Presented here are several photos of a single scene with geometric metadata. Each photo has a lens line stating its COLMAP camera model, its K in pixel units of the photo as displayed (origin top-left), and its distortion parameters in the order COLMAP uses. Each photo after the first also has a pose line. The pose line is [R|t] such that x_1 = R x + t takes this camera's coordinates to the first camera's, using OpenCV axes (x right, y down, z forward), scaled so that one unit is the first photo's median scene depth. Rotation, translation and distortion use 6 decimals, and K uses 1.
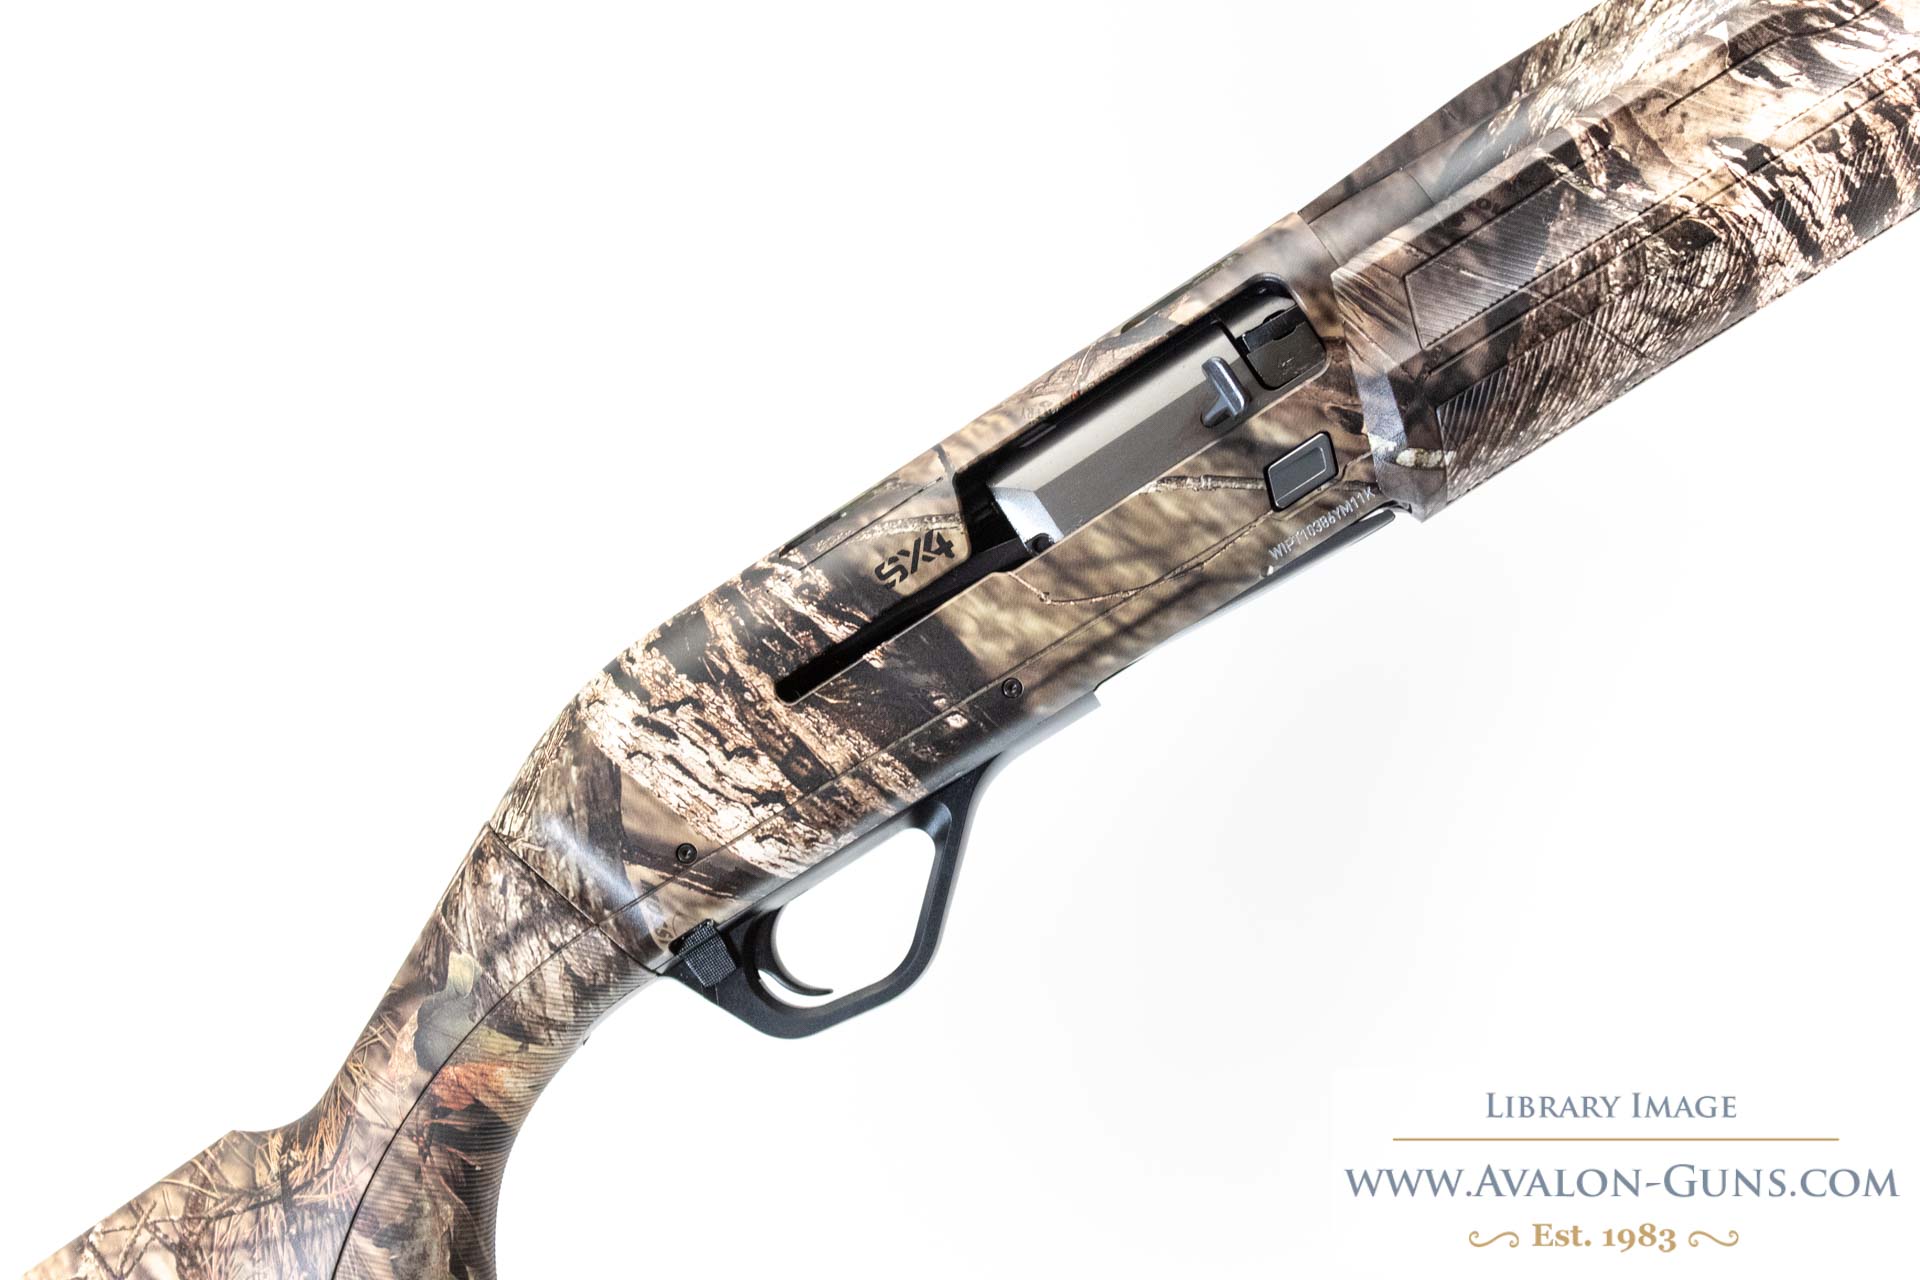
lens RADIAL K [[3855.1, 0, 958.4], [0, 3855.1, 641.6], [0, 0, 1]] dist [-0.000935, 0.000000]
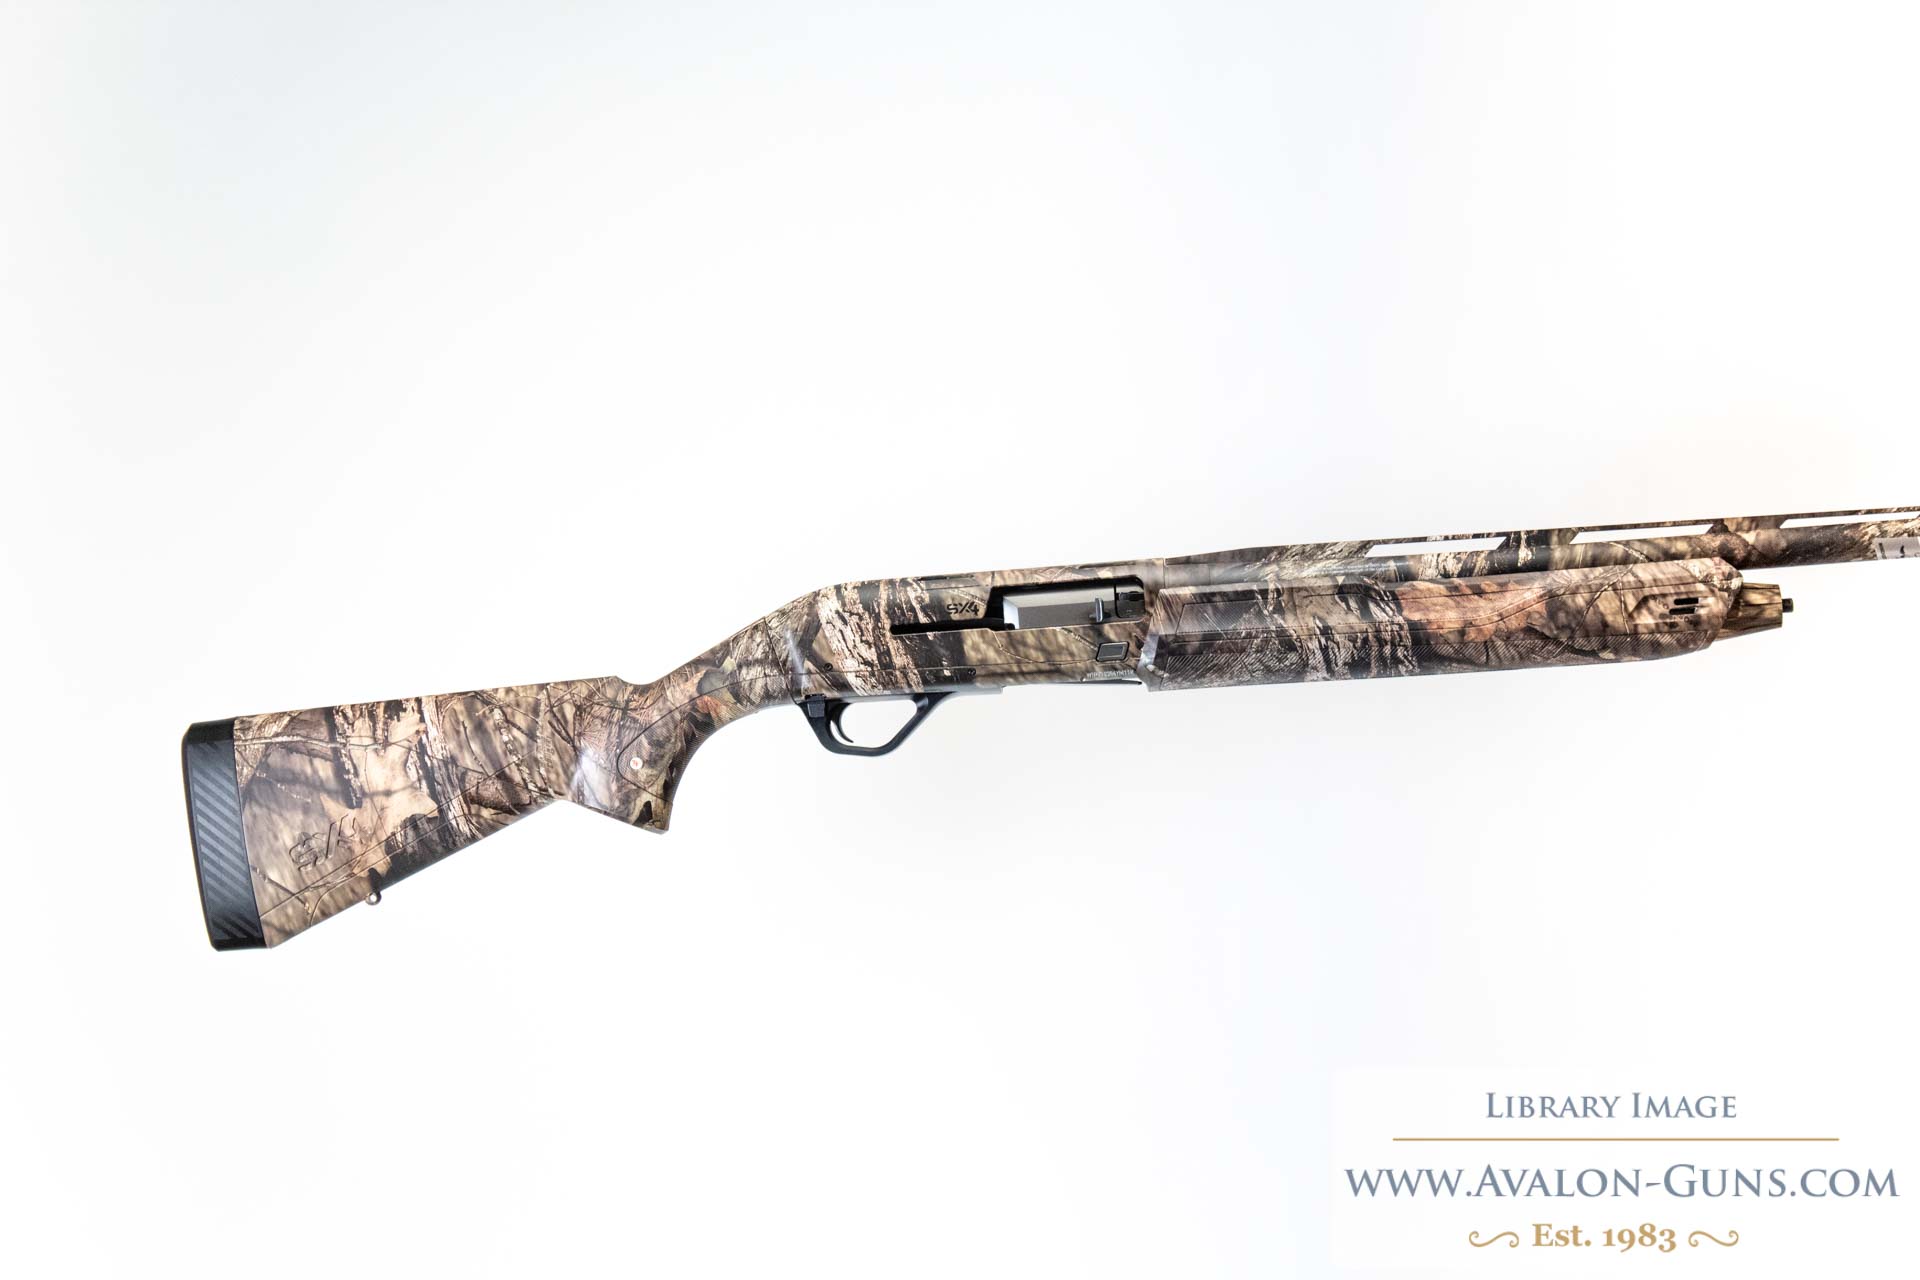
lens RADIAL K [[4561.7, 0, 960.4], [0, 4561.7, 639.5], [0, 0, 1]] dist [0.033300, 0.000000]
pose [[0.877493, 0.479441, -0.011975, 0.032801], [-0.478057, 0.876410, 0.058019, -0.177100], [0.038312, -0.045187, 0.998244, -1.999087]]
